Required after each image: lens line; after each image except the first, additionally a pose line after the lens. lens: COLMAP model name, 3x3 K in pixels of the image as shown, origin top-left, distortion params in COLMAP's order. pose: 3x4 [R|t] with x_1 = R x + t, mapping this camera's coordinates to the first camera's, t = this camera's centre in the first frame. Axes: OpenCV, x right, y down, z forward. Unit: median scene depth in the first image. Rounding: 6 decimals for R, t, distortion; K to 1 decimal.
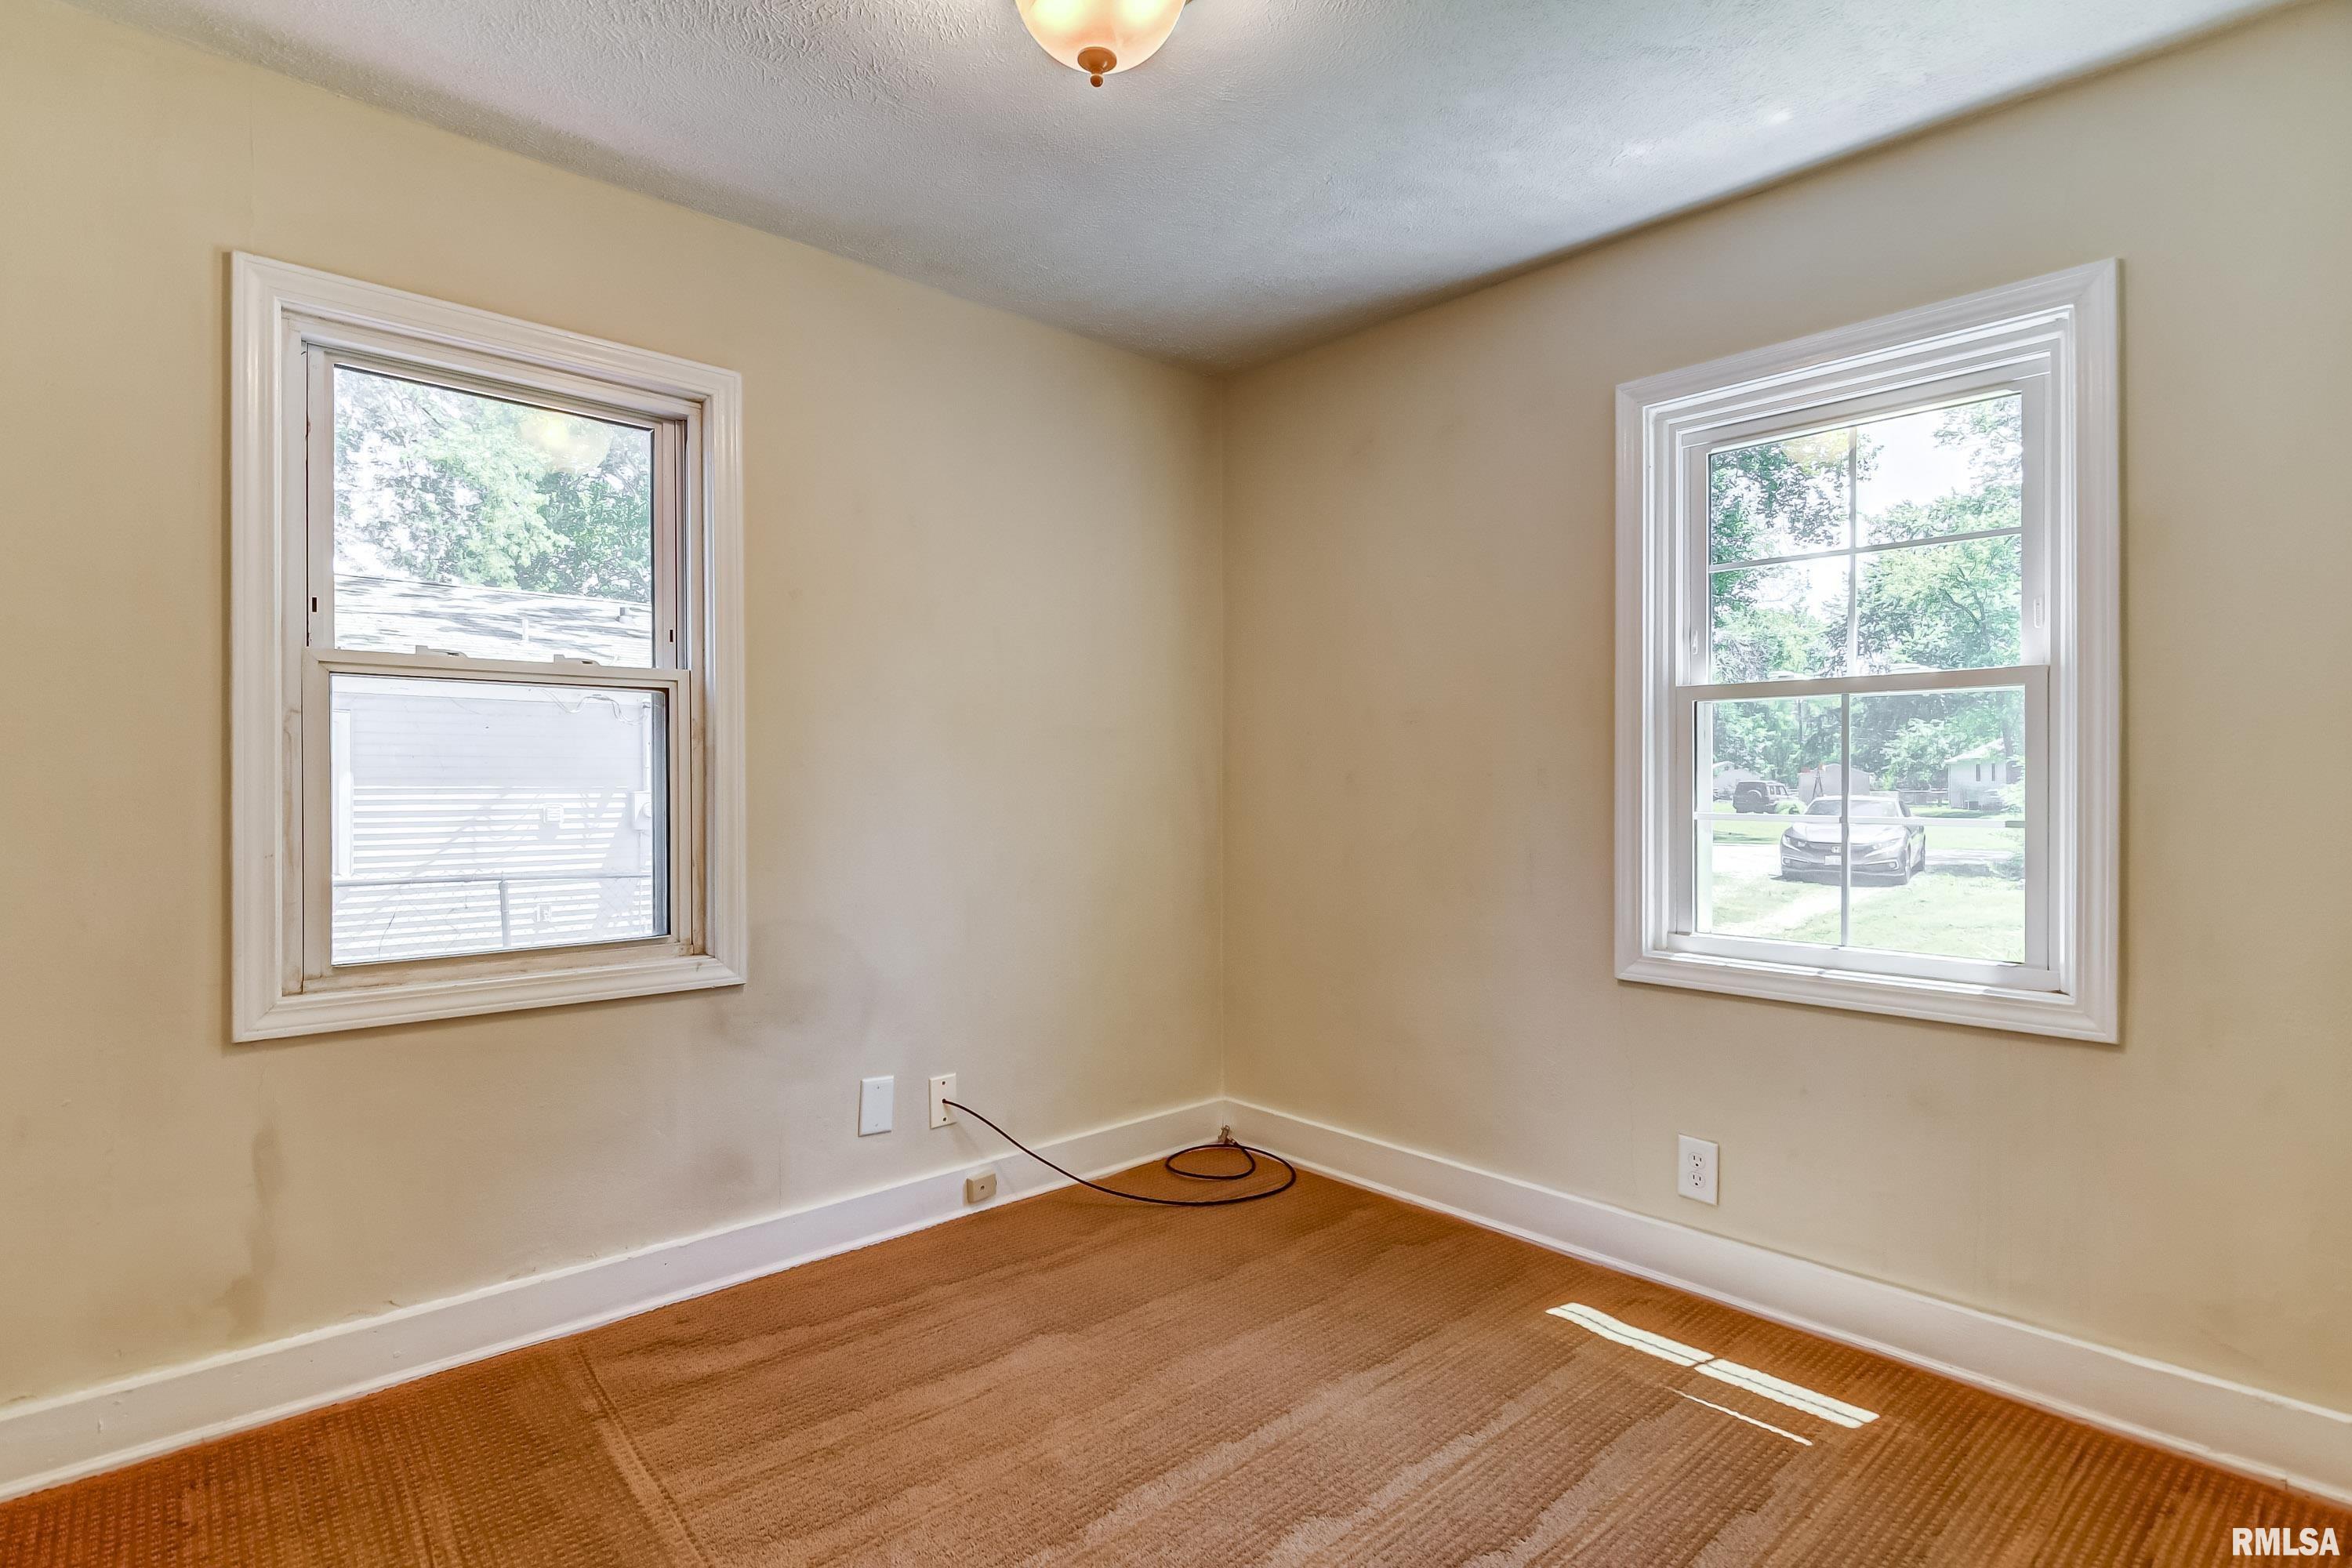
lens RADIAL K [[1129.0, 0, 1167.4], [0, 1129.0, 777.3], [0, 0, 1]] dist [0.004604, -0.004038]
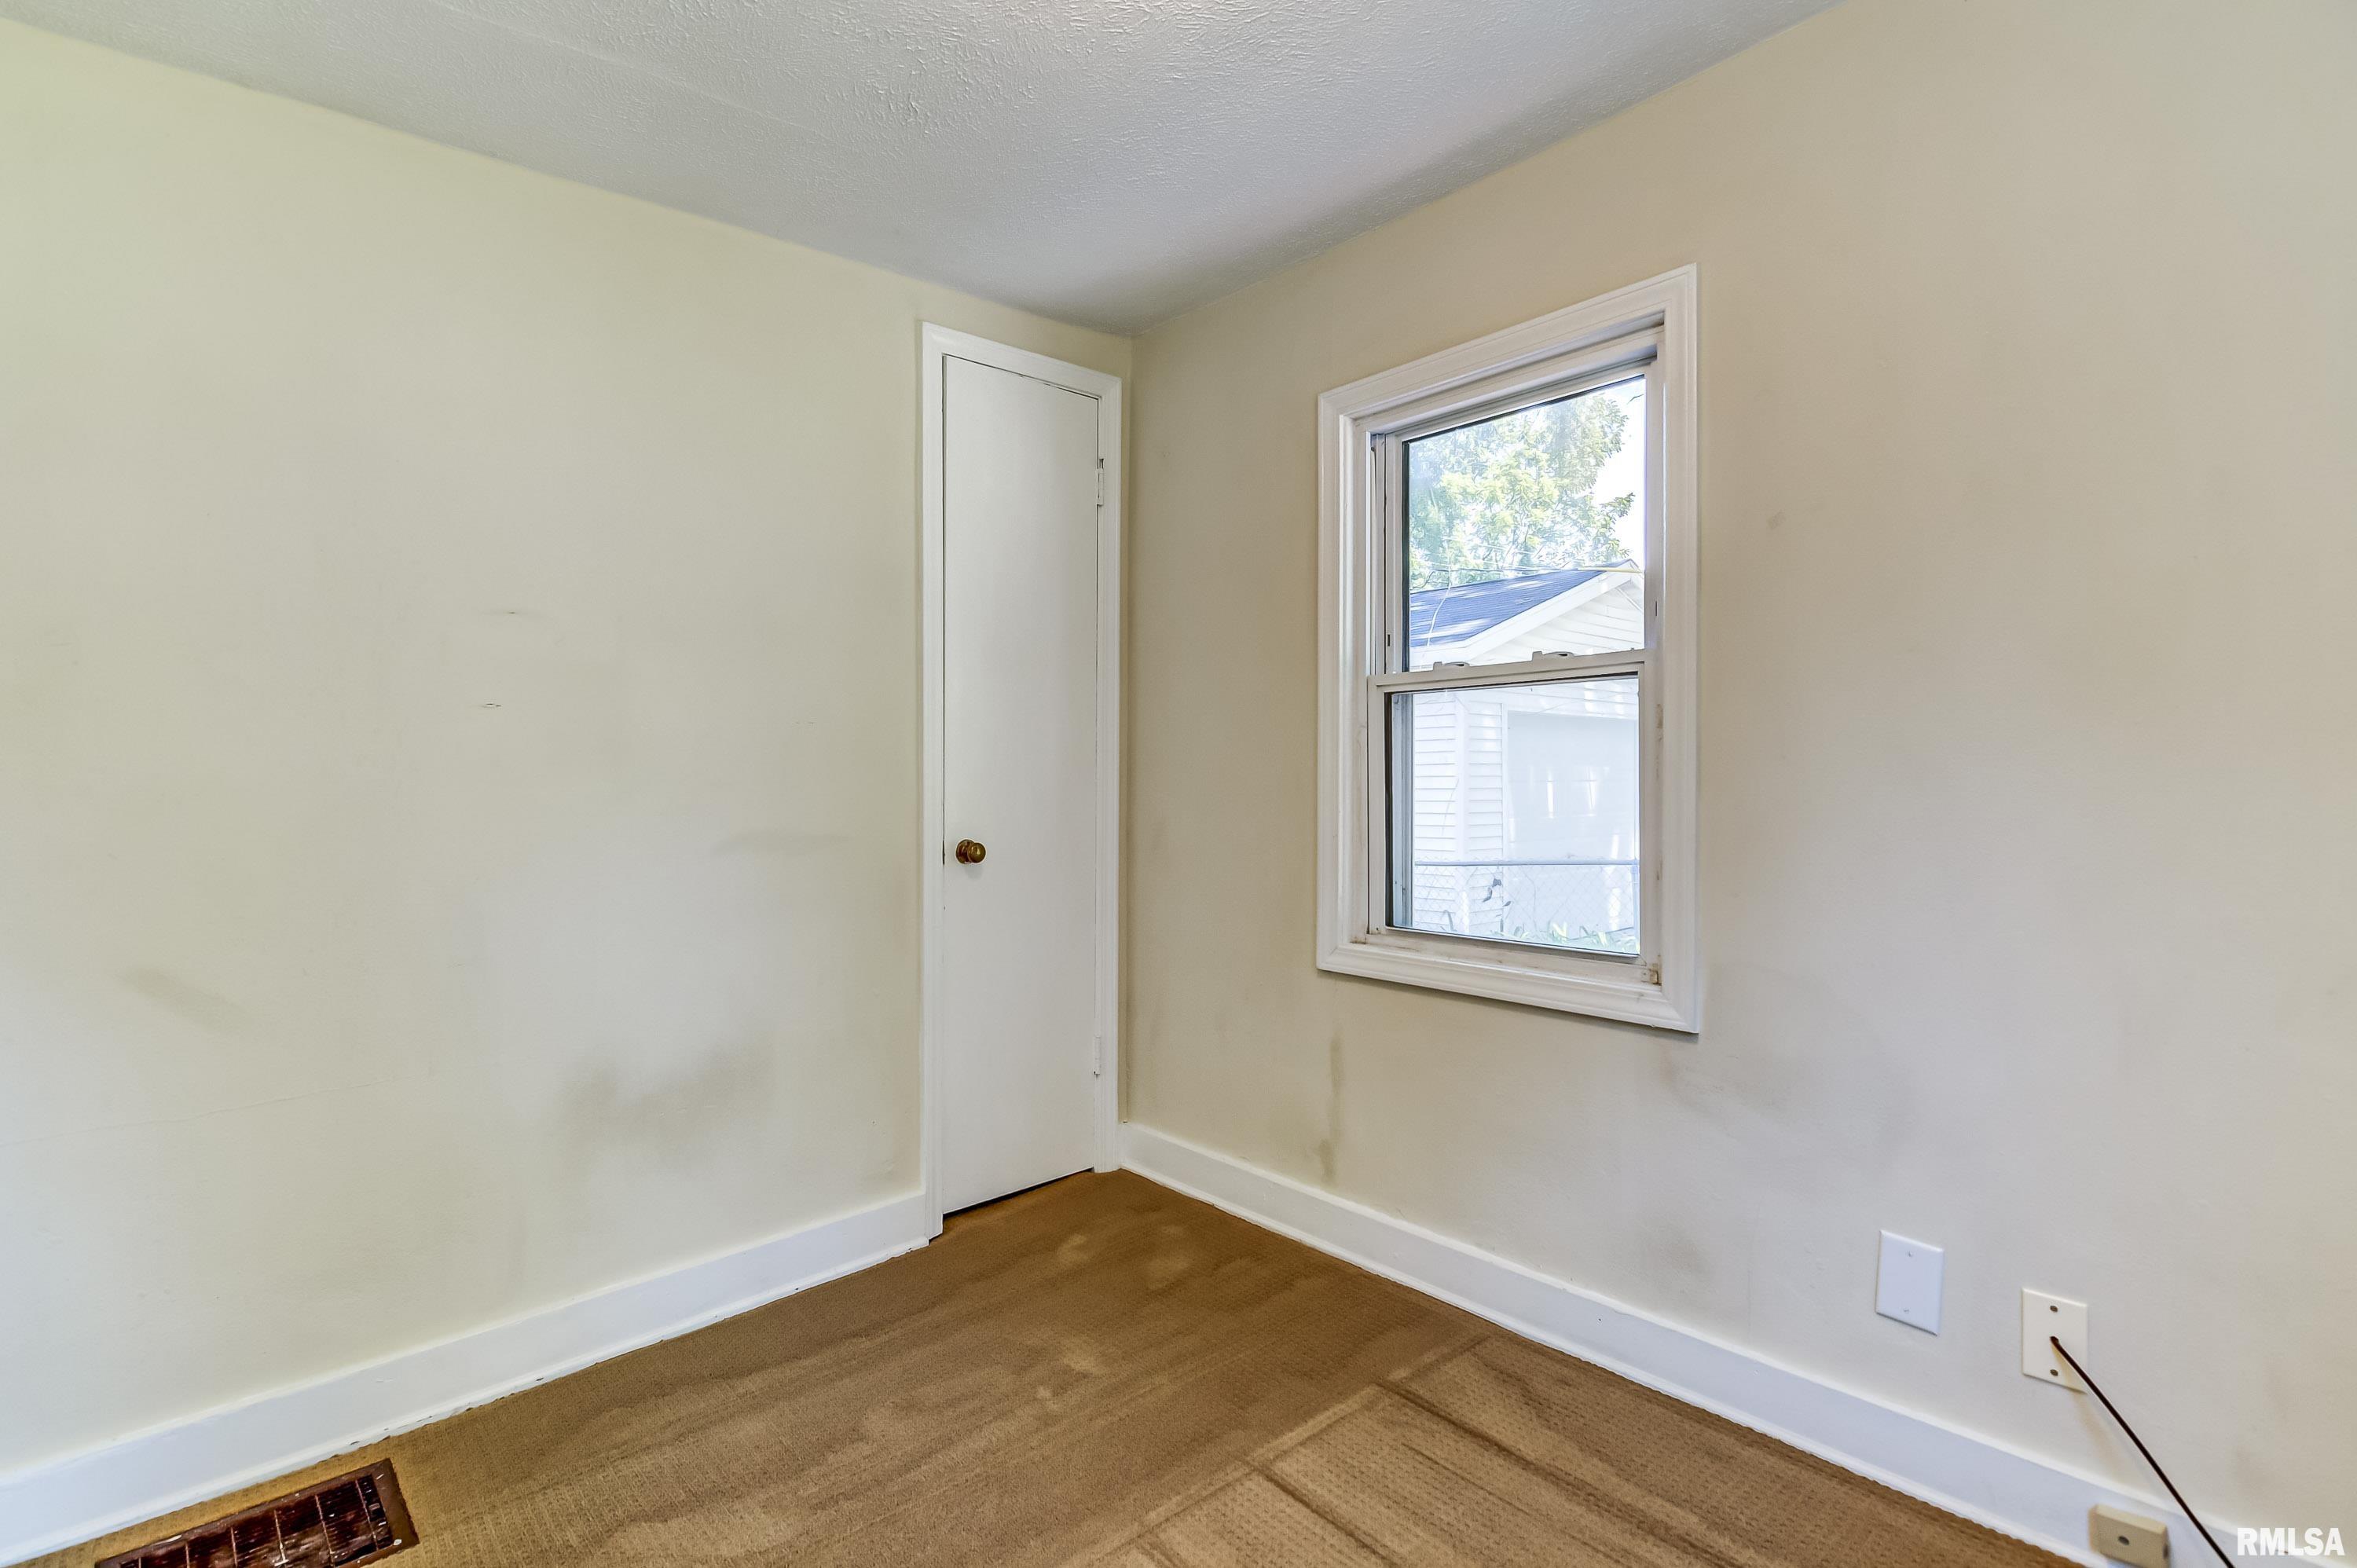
lens RADIAL K [[1131.3, 0, 1173.0], [0, 1131.3, 799.9], [0, 0, 1]] dist [0.004604, -0.004038]
pose [[-0.015221, 0.014052, -0.999785, 0.465155], [0.003226, 0.999897, 0.014004, 0.007195], [0.999879, -0.003012, -0.015265, 0.705311]]
